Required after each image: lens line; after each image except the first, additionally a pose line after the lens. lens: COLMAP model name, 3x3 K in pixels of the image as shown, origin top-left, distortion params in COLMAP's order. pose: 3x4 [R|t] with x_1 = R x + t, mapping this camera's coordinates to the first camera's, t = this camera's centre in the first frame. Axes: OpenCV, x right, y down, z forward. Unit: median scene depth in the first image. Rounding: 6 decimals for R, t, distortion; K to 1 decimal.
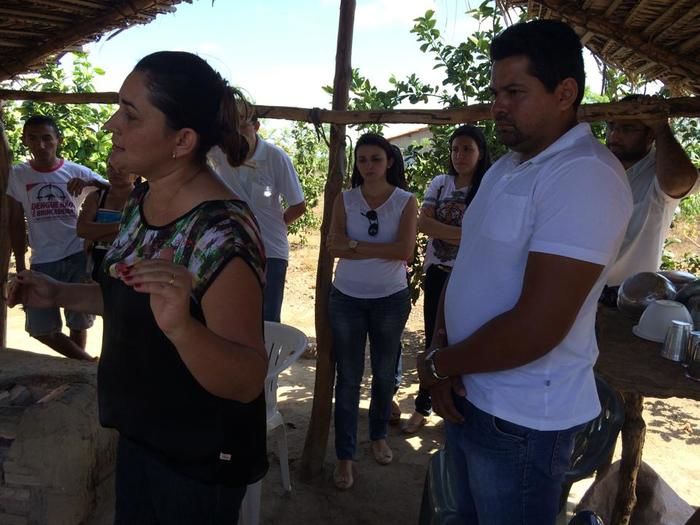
lens RADIAL K [[591.7, 0, 347.9], [0, 591.7, 261.6], [0, 0, 1]] dist [0.080068, -0.106064]
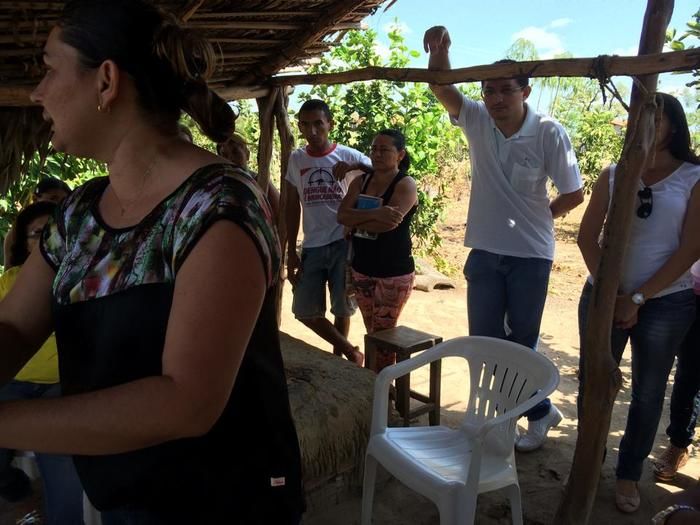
lens RADIAL K [[591.7, 0, 347.9], [0, 591.7, 261.6], [0, 0, 1]] dist [0.080068, -0.106064]
pose [[0.848418, 0.072937, -0.524278, 0.066988], [-0.058276, 0.997311, 0.044439, -0.021917], [0.526110, -0.007150, 0.850387, 0.186244]]
